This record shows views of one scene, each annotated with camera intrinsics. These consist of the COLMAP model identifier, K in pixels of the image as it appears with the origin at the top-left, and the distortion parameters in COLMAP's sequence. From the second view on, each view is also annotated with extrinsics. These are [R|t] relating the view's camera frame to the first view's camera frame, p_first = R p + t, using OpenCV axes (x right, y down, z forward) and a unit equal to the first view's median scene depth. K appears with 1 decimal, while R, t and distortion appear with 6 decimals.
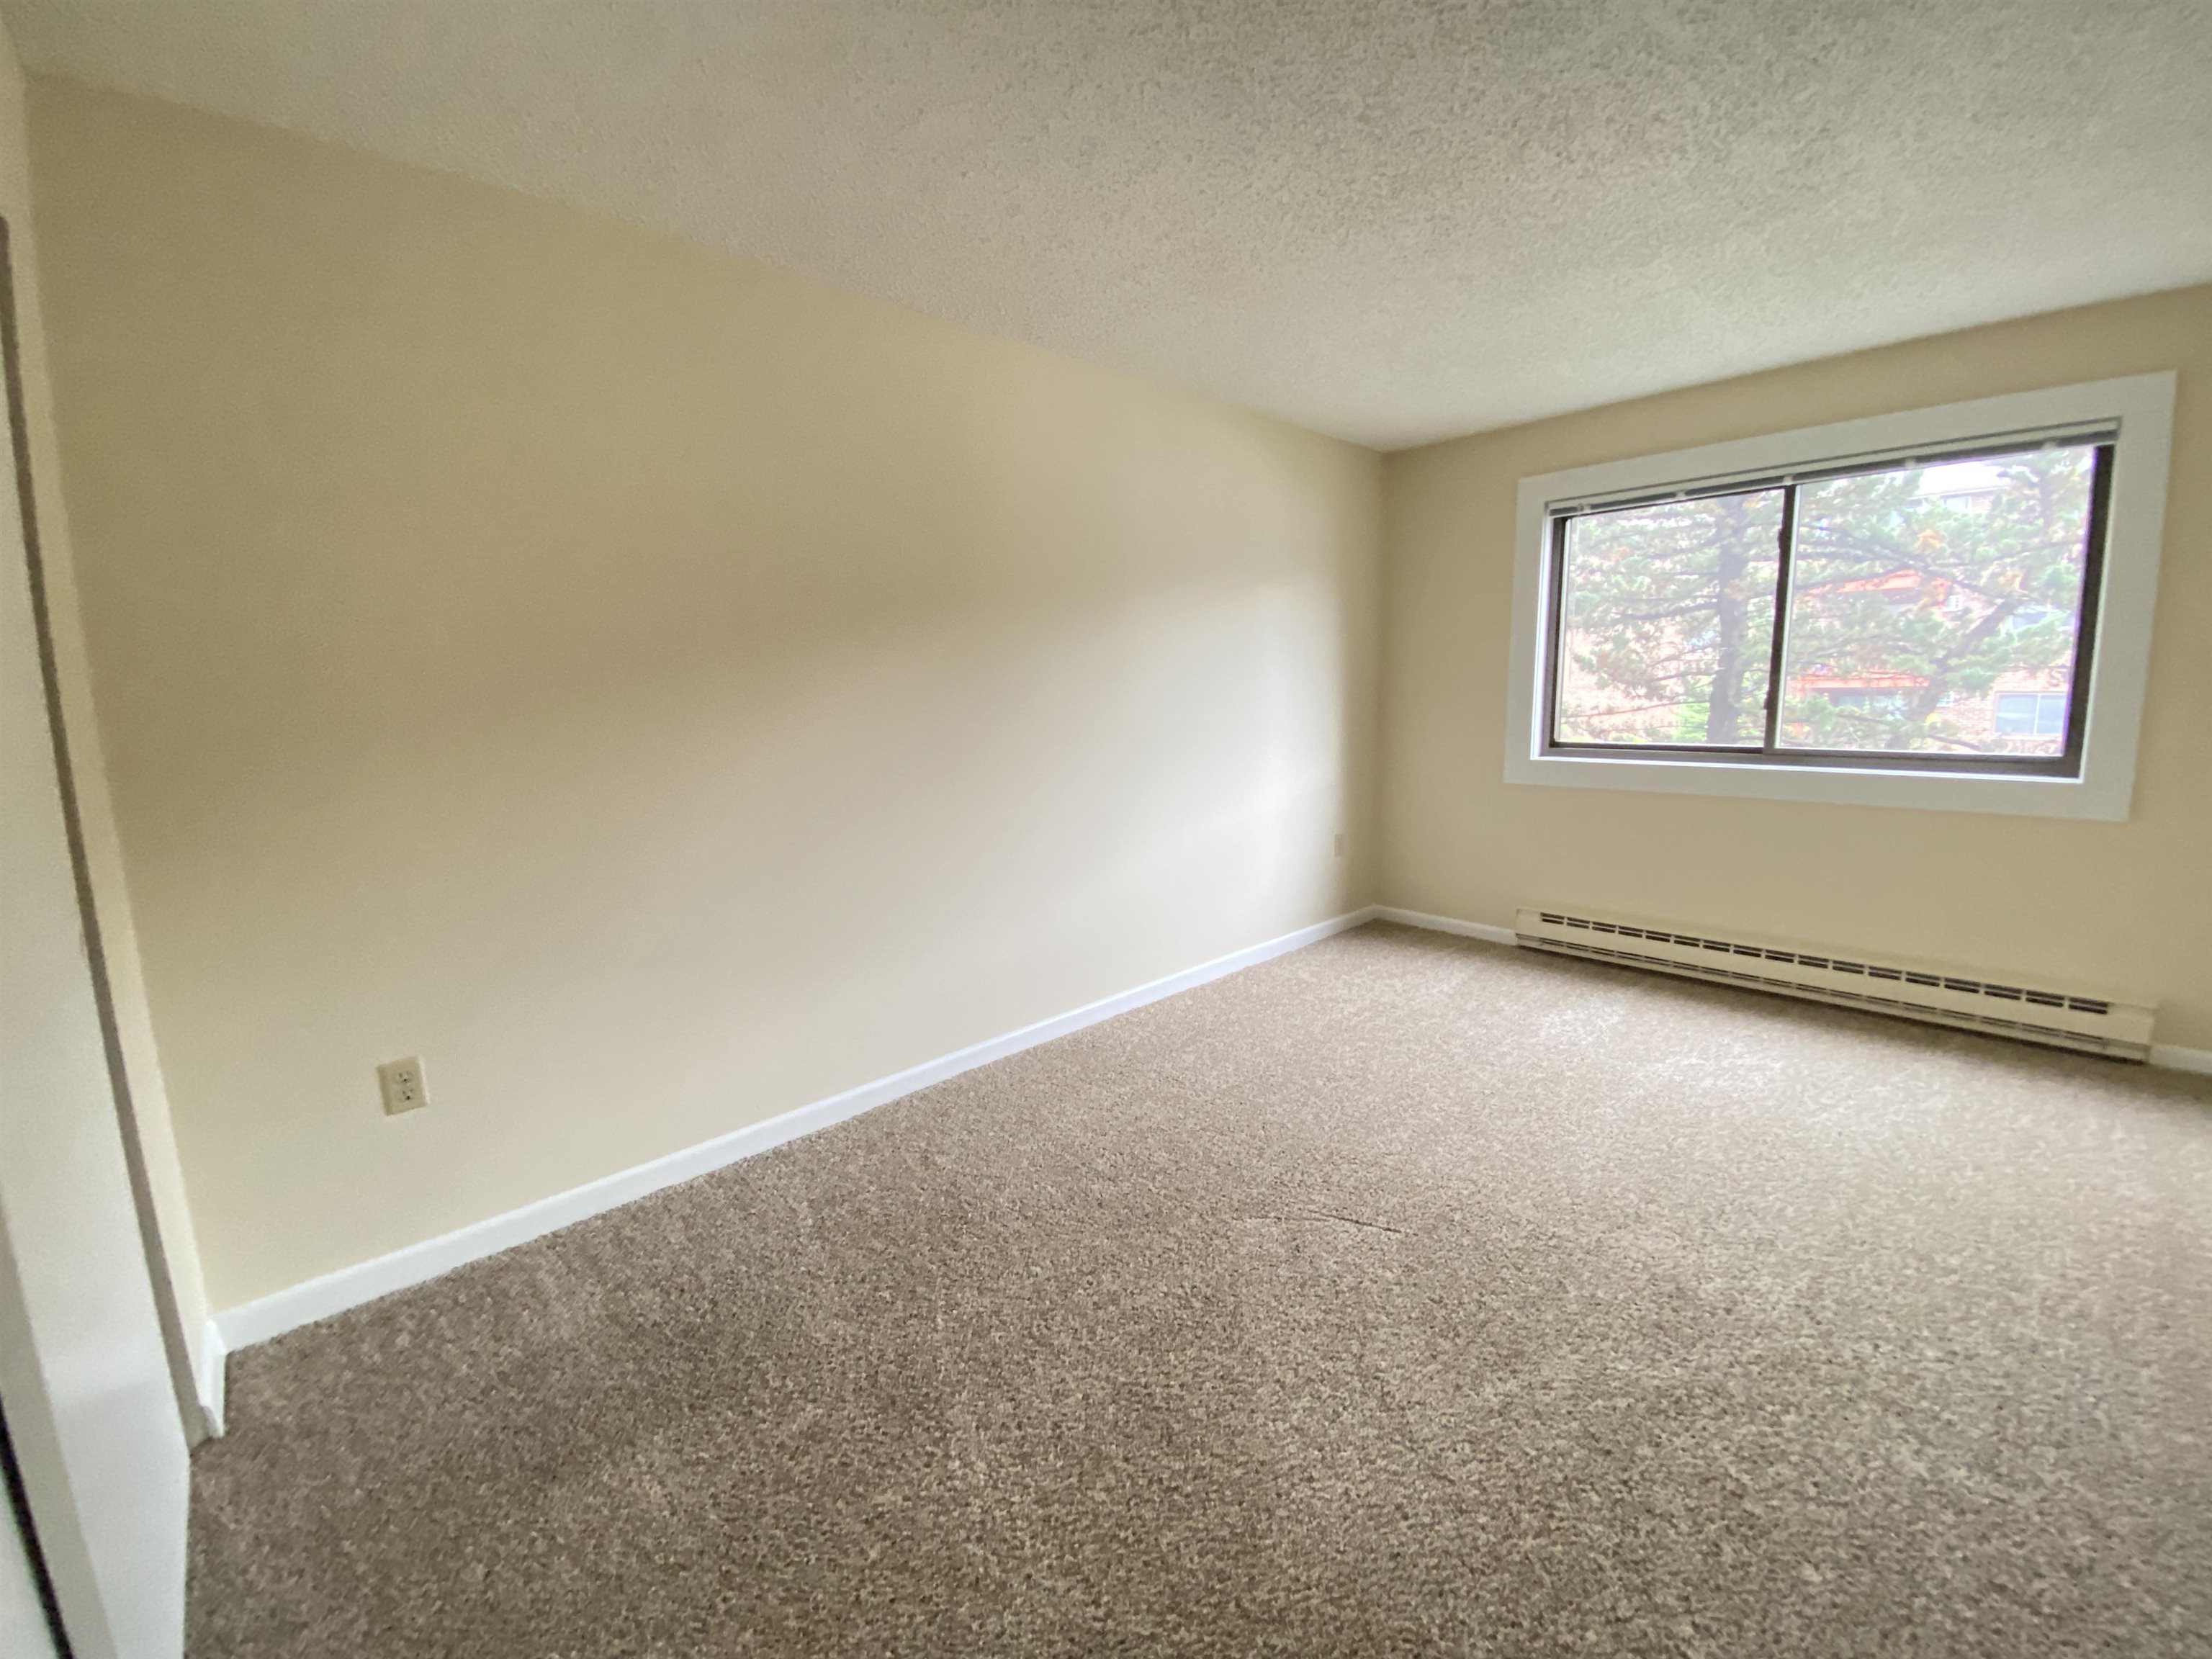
lens RADIAL K [[904.6, 0, 1106.0], [0, 904.6, 829.5], [0, 0, 1]] dist [-0.035965, -0.000389]
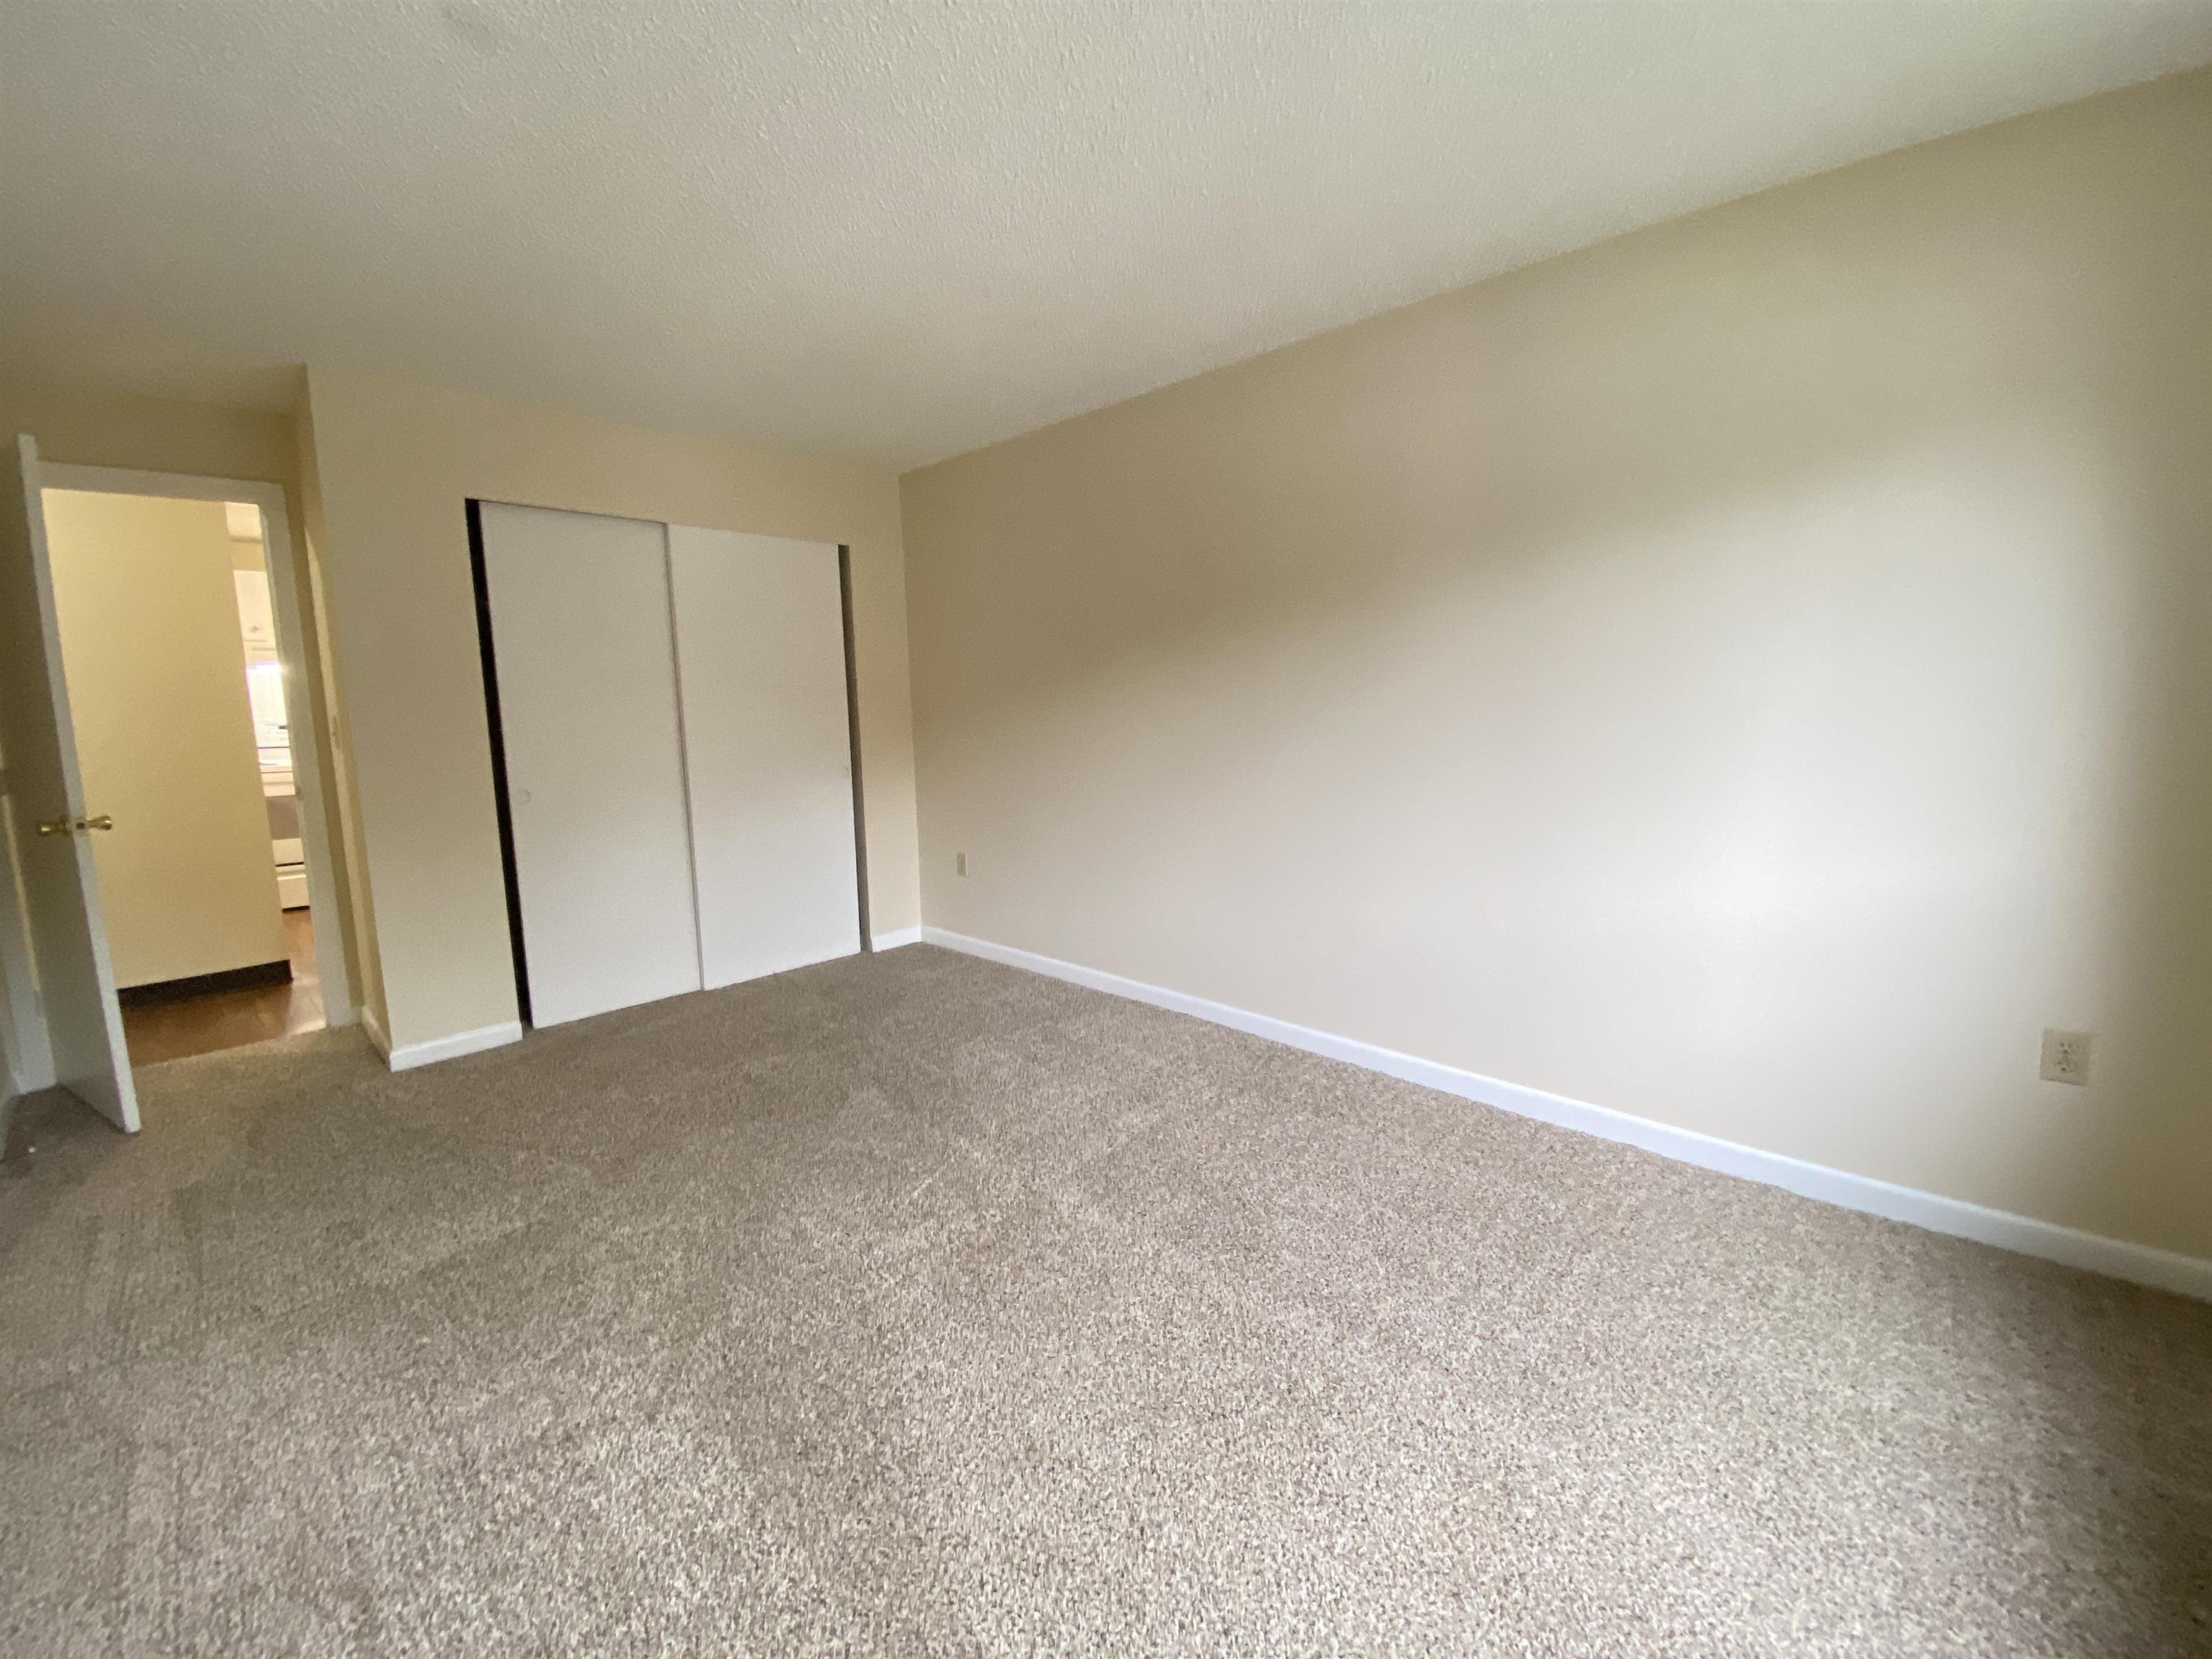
lens RADIAL K [[904.6, 0, 1106.0], [0, 904.6, 829.5], [0, 0, 1]] dist [-0.035965, -0.000389]
pose [[-0.005880, 0.161287, -0.986890, 1.163131], [-0.123565, 0.979226, 0.160771, -0.171169], [0.992319, 0.122890, 0.014172, 1.030945]]
